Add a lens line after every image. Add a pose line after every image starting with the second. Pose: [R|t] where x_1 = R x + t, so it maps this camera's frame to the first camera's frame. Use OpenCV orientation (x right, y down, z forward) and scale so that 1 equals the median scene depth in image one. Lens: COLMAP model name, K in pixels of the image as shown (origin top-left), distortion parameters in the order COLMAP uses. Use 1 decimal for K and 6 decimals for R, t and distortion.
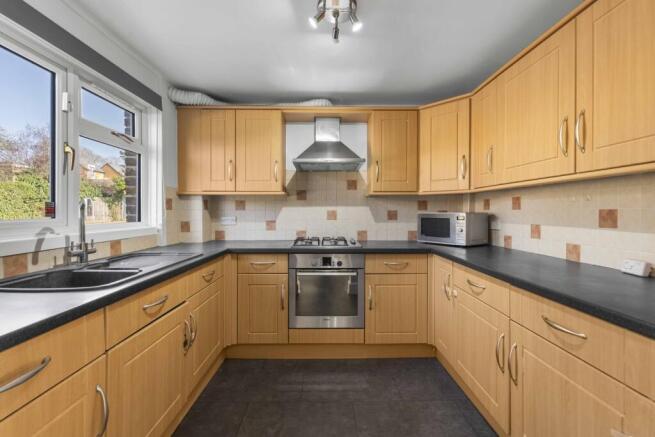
lens RADIAL K [[288.3, 0, 325.7], [0, 288.3, 215.5], [0, 0, 1]] dist [-0.000662, -0.000303]
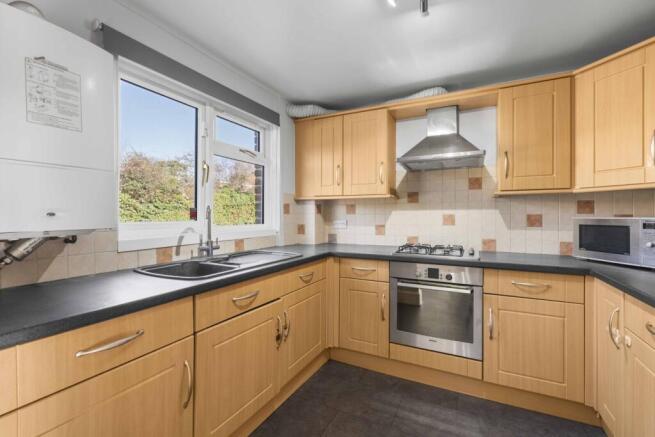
lens RADIAL K [[288.3, 0, 328.7], [0, 288.3, 216.2], [0, 0, 1]] dist [-0.000662, -0.000303]
pose [[0.887971, 0.002647, -0.459892, 0.122937], [-0.007716, 0.999928, -0.009142, -0.001578], [0.459835, 0.011667, 0.887928, 0.086522]]
